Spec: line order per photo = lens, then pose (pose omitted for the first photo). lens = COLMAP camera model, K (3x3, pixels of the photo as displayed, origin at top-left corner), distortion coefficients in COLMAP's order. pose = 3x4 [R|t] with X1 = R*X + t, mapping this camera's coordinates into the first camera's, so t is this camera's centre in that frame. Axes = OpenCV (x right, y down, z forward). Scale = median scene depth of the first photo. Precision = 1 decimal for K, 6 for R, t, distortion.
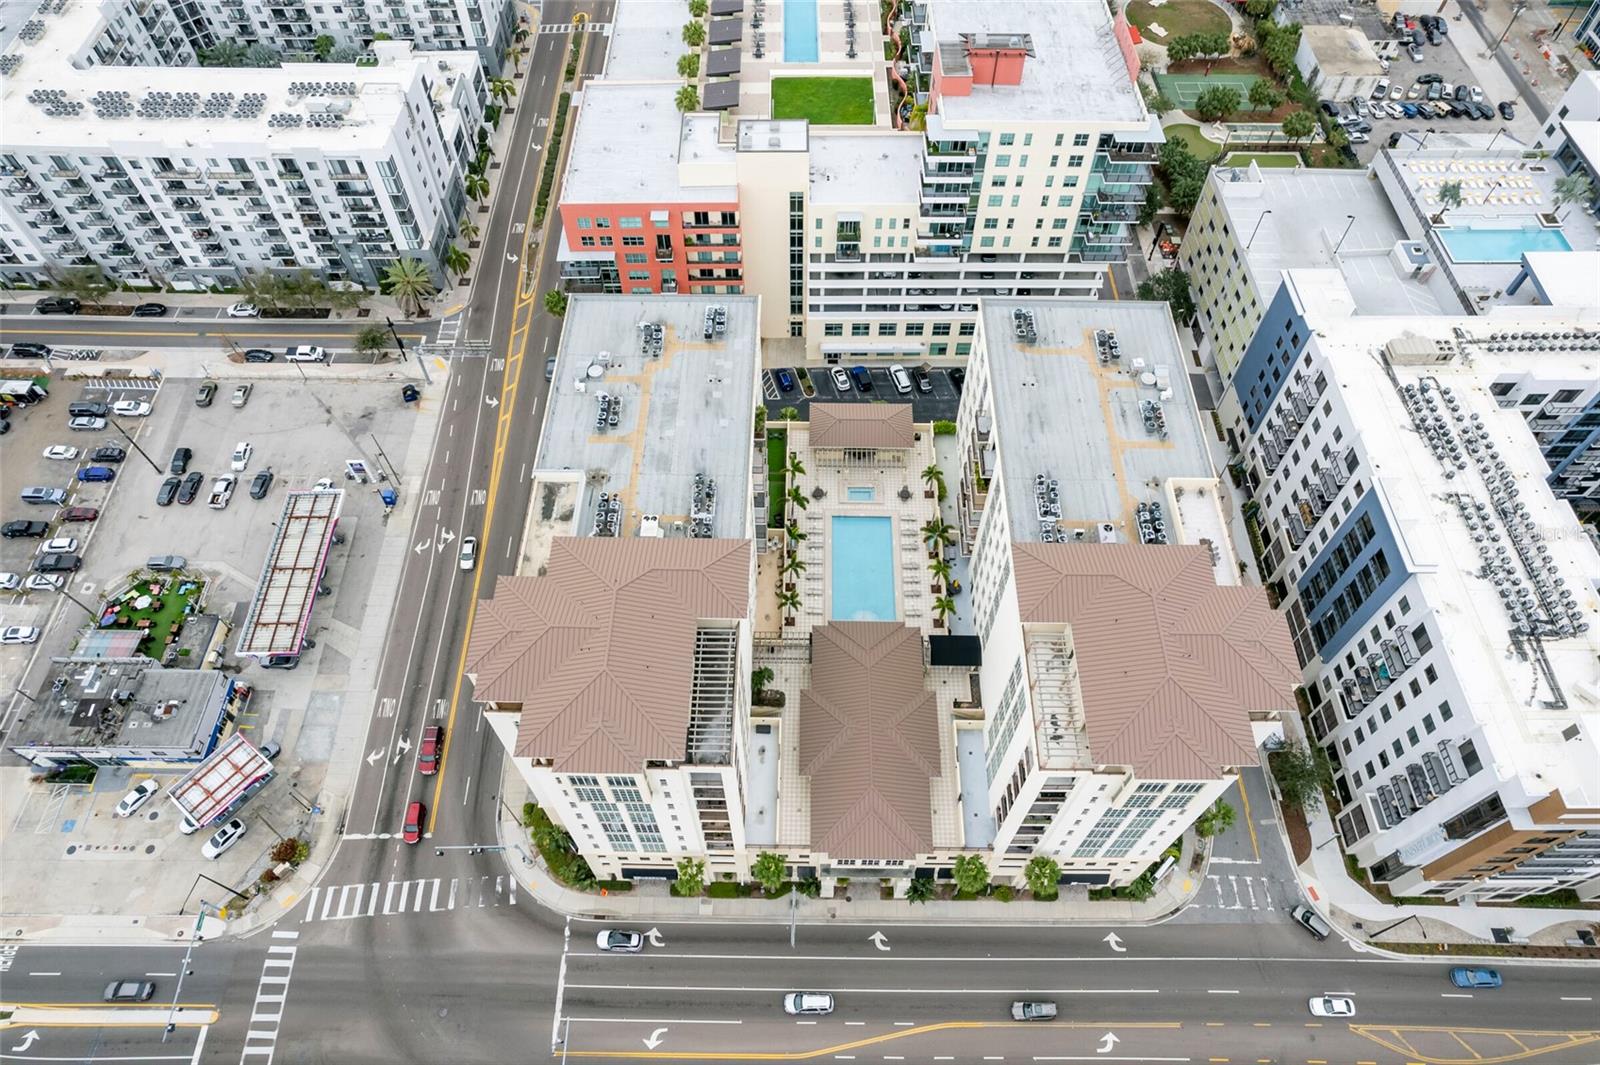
lens RADIAL K [[1024.4, 0, 803.6], [0, 1024.4, 533.1], [0, 0, 1]] dist [-0.059829, 0.049350]
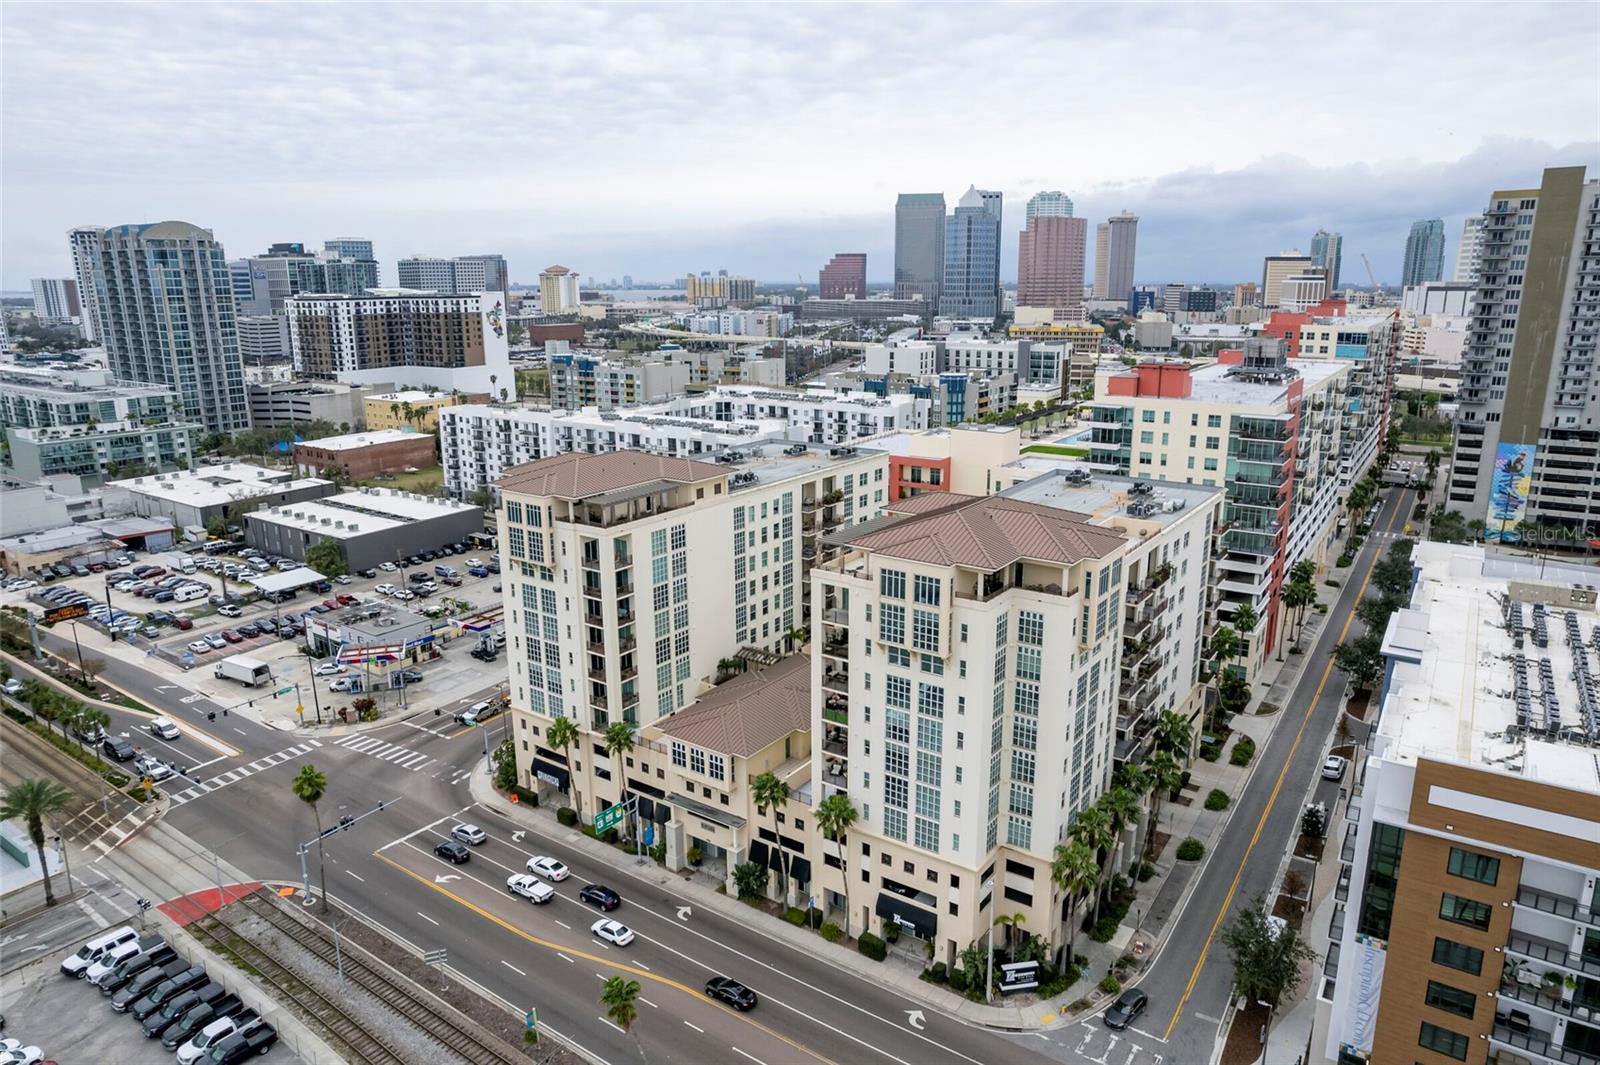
lens RADIAL K [[1024.4, 0, 806.1], [0, 1024.4, 528.7], [0, 0, 1]] dist [-0.059829, 0.049350]
pose [[0.825472, 0.129611, -0.549361, 0.495535], [-0.463577, 0.710930, -0.528842, 0.474394], [0.322014, 0.691216, 0.646937, 0.181219]]
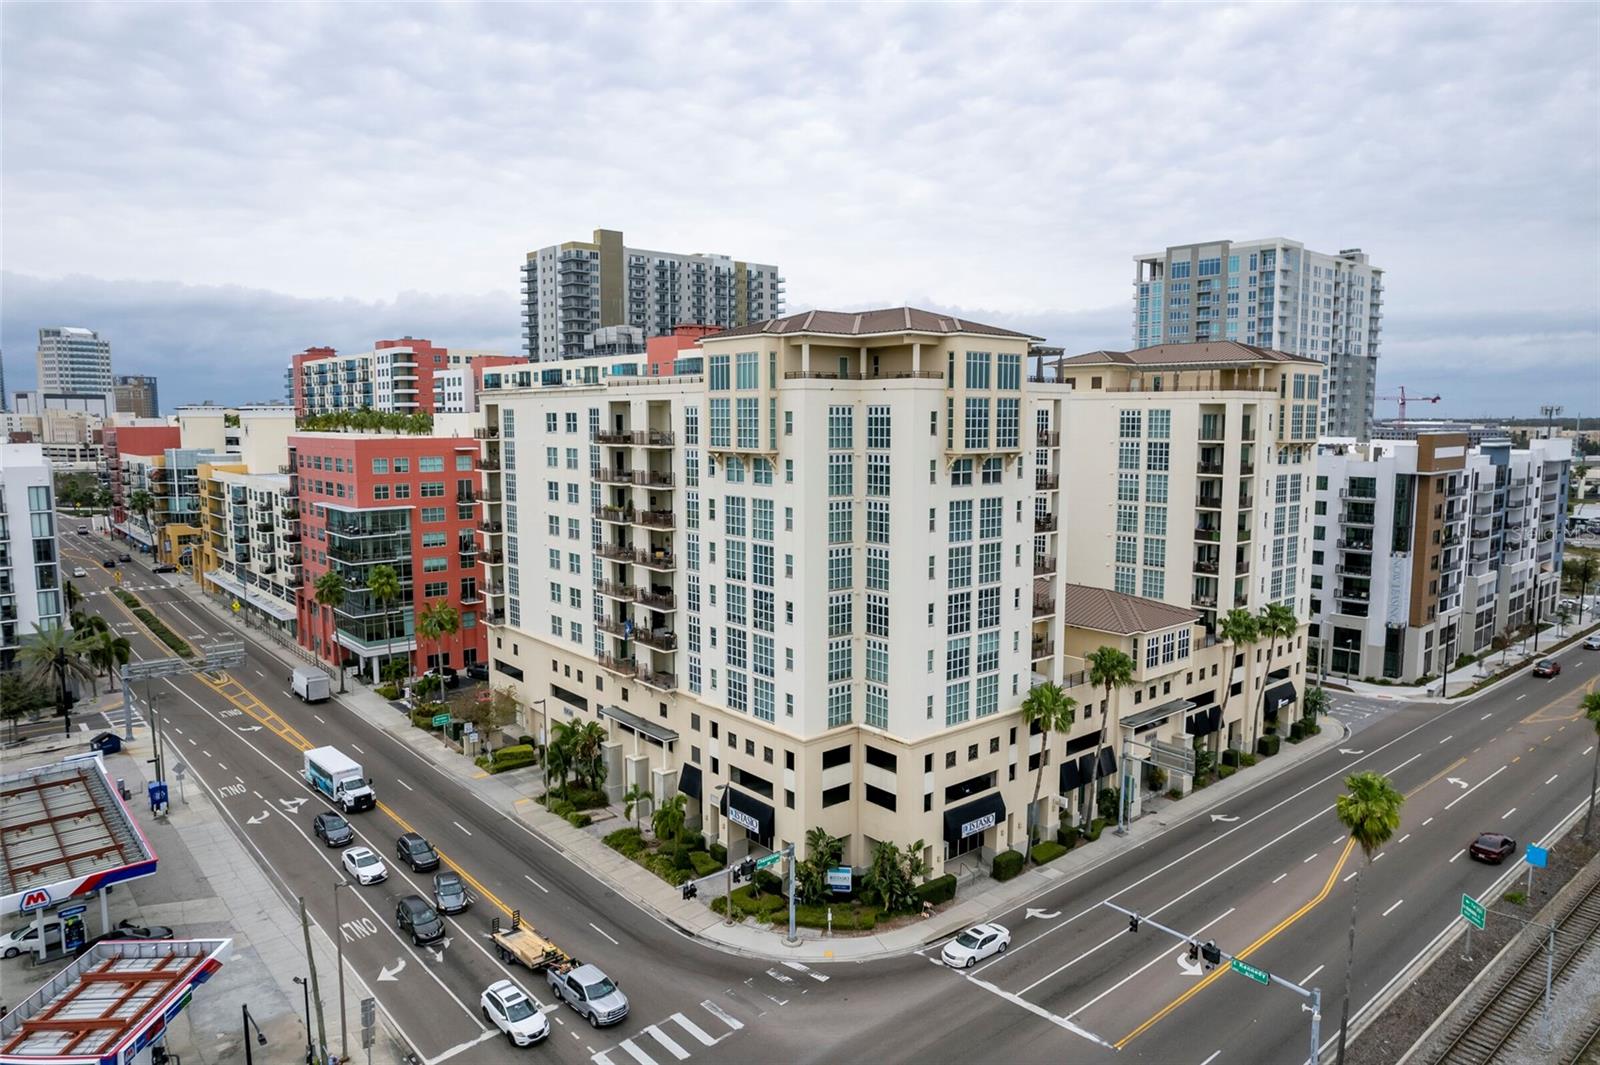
lens RADIAL K [[1024.4, 0, 801.8], [0, 1024.4, 521.5], [0, 0, 1]] dist [-0.059829, 0.049350]
pose [[0.646756, 0.072891, -0.759206, 0.628138], [-0.631883, 0.608658, -0.479854, 0.418044], [0.427119, 0.790078, 0.439712, 0.462377]]
